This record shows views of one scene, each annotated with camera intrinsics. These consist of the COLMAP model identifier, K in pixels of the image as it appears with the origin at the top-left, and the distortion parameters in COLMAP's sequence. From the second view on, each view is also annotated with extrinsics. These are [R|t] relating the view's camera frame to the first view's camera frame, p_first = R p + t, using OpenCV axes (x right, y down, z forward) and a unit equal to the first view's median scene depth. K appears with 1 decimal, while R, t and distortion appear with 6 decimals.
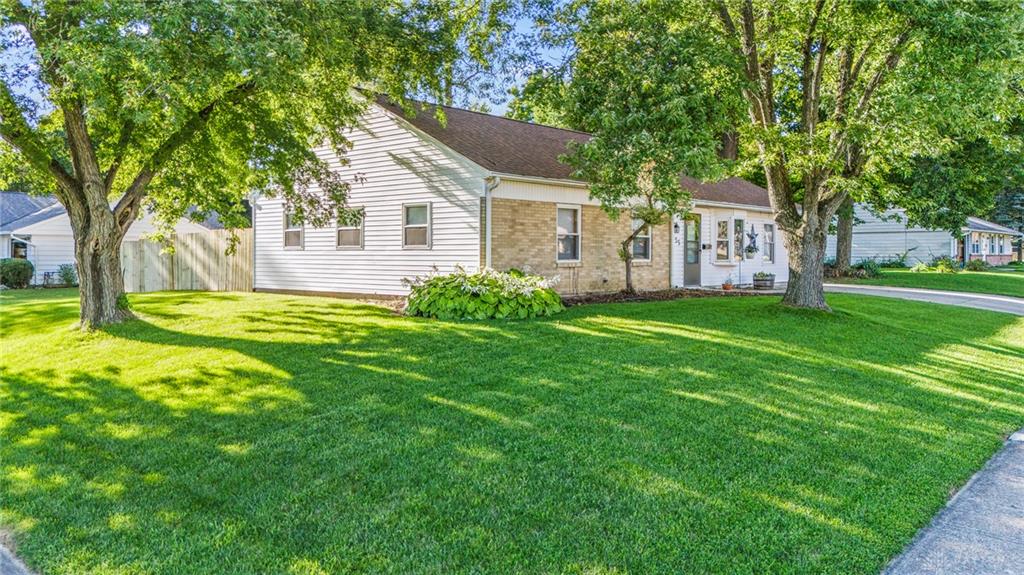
lens RADIAL K [[782.8, 0, 512.0], [0, 782.8, 287.5], [0, 0, 1]] dist [0.050009, -0.002318]
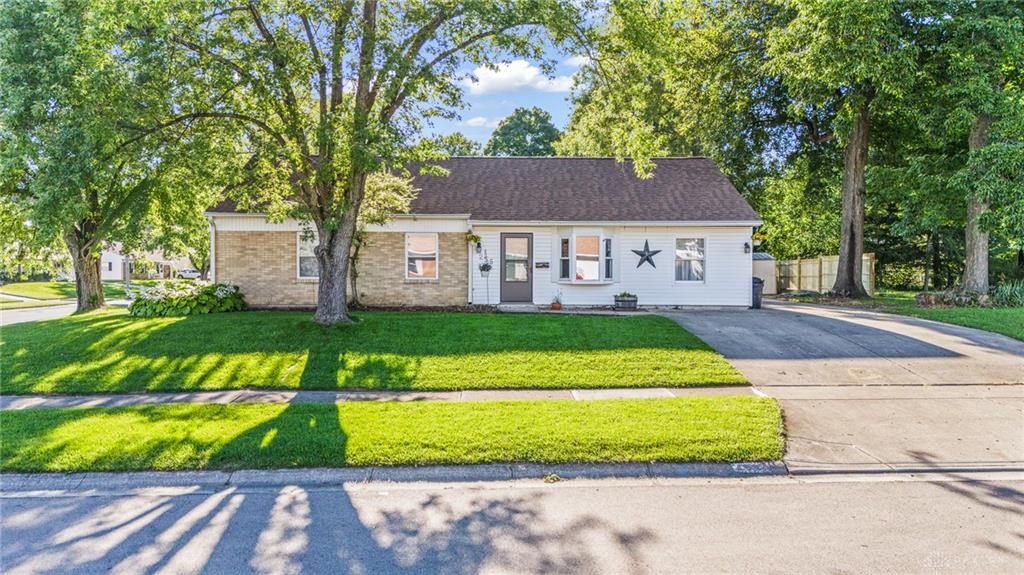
lens RADIAL K [[772.1, 0, 541.7], [0, 772.1, 289.2], [0, 0, 1]] dist [0.057411, 0.000896]
pose [[0.721838, 0.025134, -0.691606, 1.347054], [-0.031139, 0.999508, 0.003825, -0.036014], [0.691361, 0.018775, 0.722265, 0.414752]]
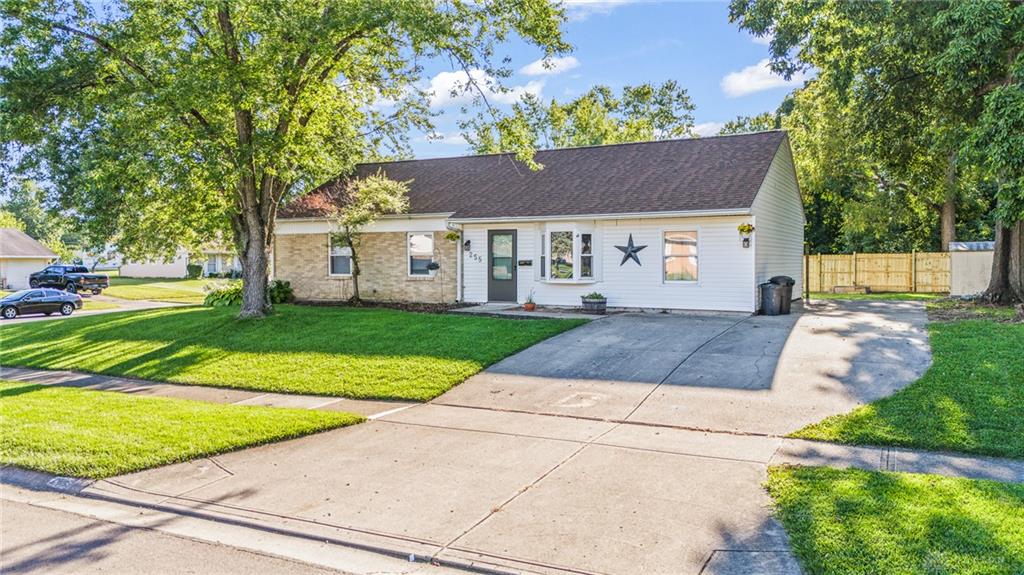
lens RADIAL K [[772.1, 0, 541.7], [0, 772.1, 289.2], [0, 0, 1]] dist [0.057411, 0.000896]
pose [[0.282496, 0.041743, -0.958360, 1.677822], [-0.034128, 0.998858, 0.033447, -0.075268], [0.958661, 0.023258, 0.283597, 1.088034]]
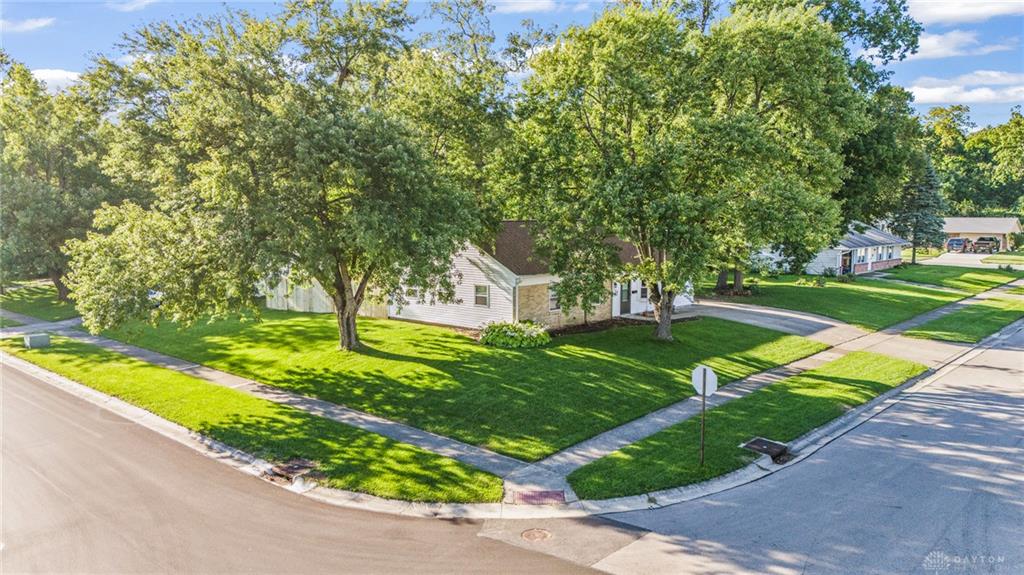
lens RADIAL K [[782.8, 0, 512.0], [0, 782.8, 287.5], [0, 0, 1]] dist [0.050009, -0.002318]
pose [[0.999923, -0.000295, -0.012409, -0.016714], [0.000963, 0.998547, 0.053879, -0.231230], [0.012375, -0.053887, 0.998470, -1.165170]]
